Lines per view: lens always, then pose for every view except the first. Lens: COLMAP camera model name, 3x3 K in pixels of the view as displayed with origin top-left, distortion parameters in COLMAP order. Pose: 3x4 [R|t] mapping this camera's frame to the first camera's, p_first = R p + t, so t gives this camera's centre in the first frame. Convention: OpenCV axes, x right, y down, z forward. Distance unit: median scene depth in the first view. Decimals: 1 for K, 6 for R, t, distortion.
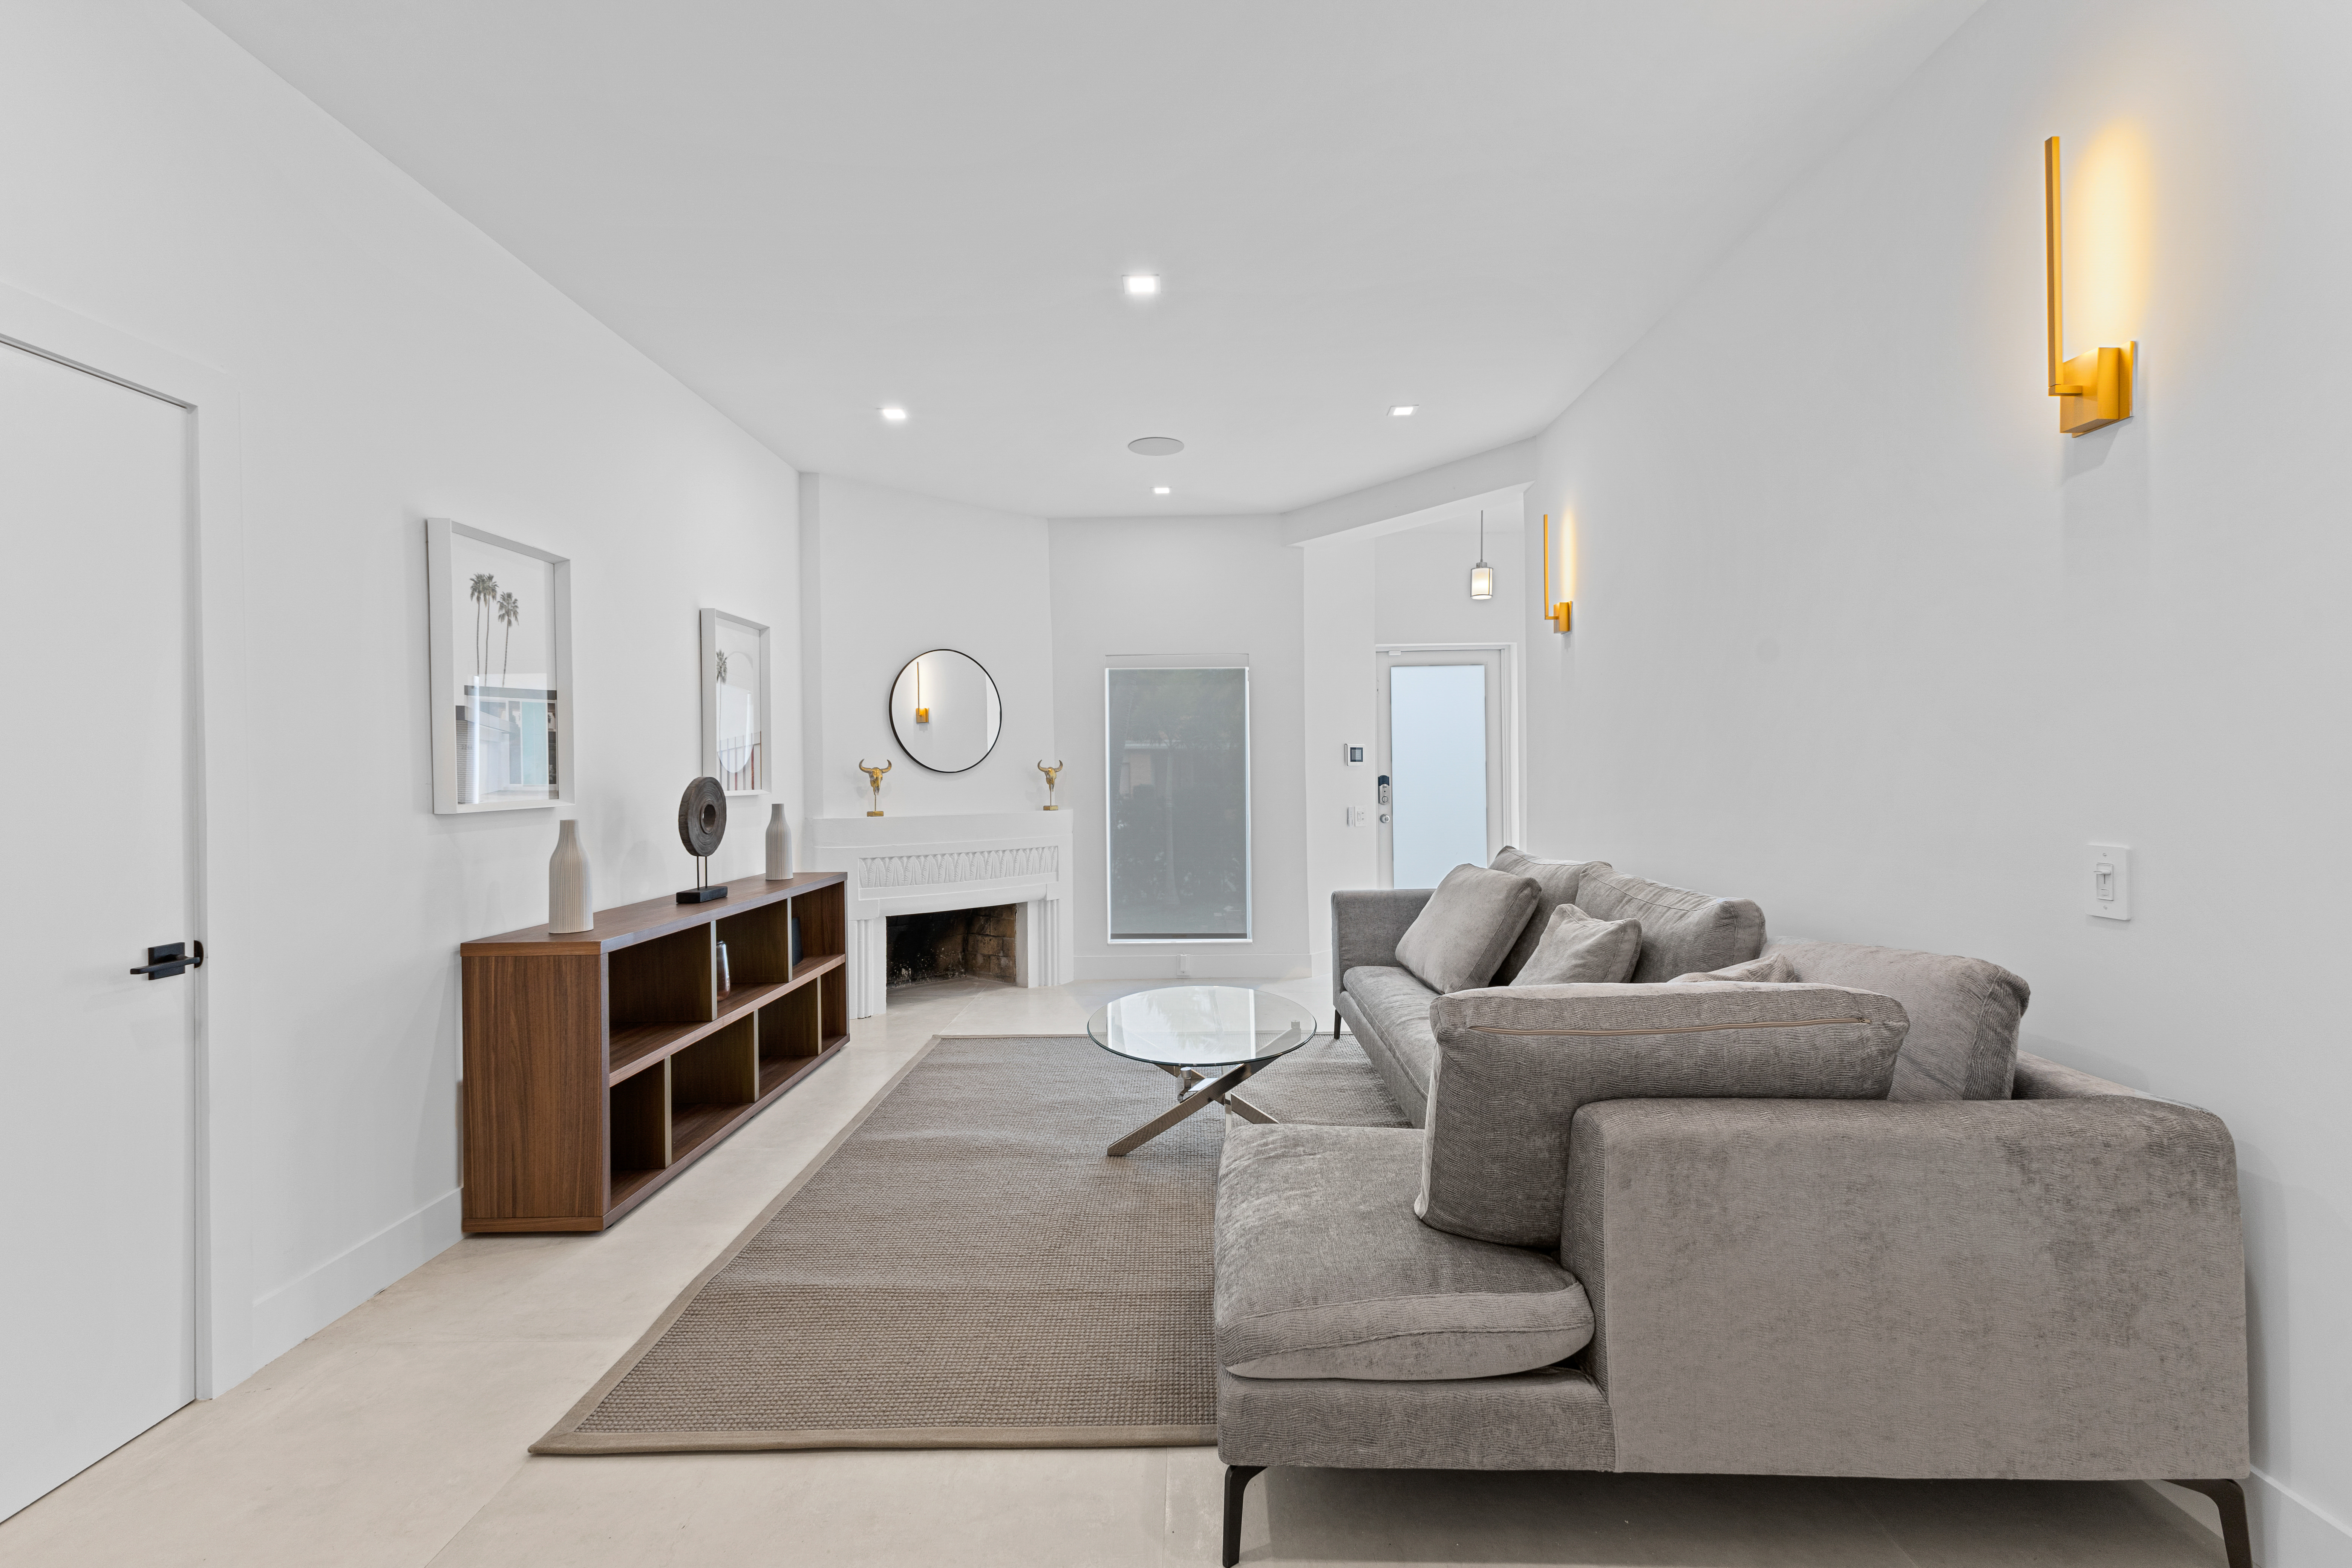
lens RADIAL K [[1026.6, 0, 1174.7], [0, 1026.6, 761.6], [0, 0, 1]] dist [0.016197, 0.000061]
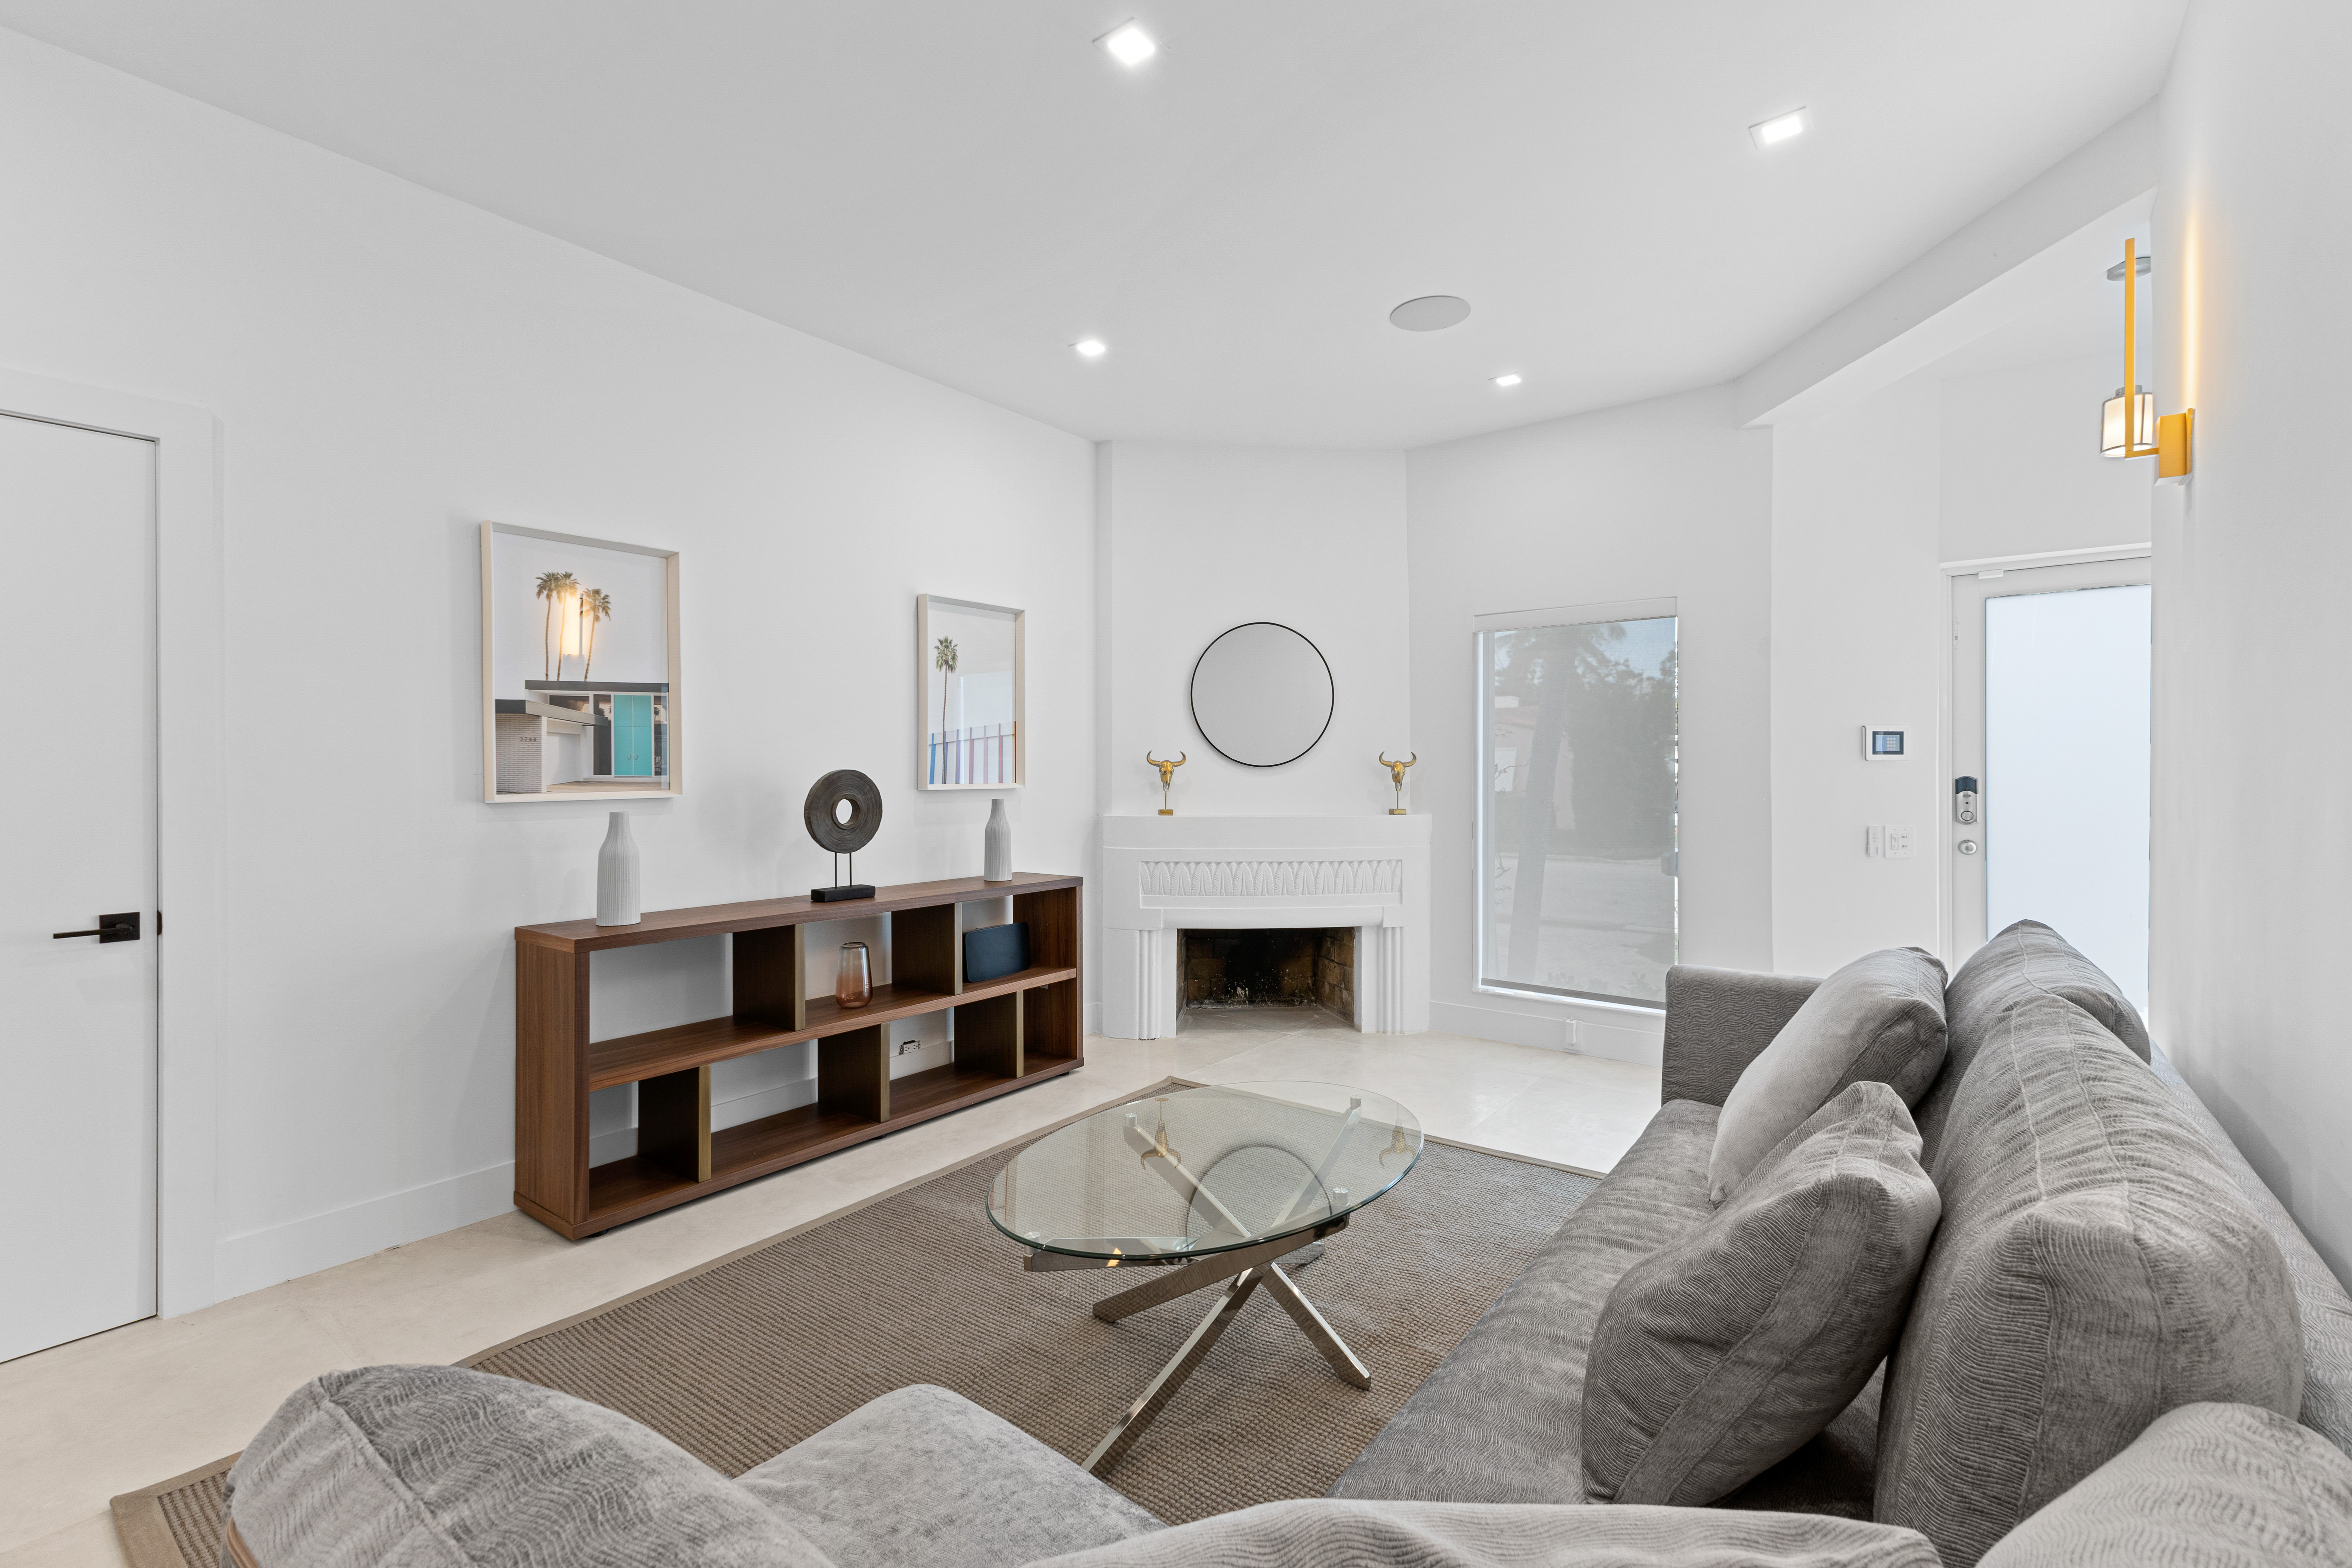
lens RADIAL K [[1026.6, 0, 1174.7], [0, 1026.6, 761.6], [0, 0, 1]] dist [0.016197, 0.000061]
pose [[0.806108, 0.005058, -0.591747, 0.309307], [-0.000741, 0.999971, 0.007538, 0.000161], [0.591768, -0.005638, 0.806088, 0.366960]]
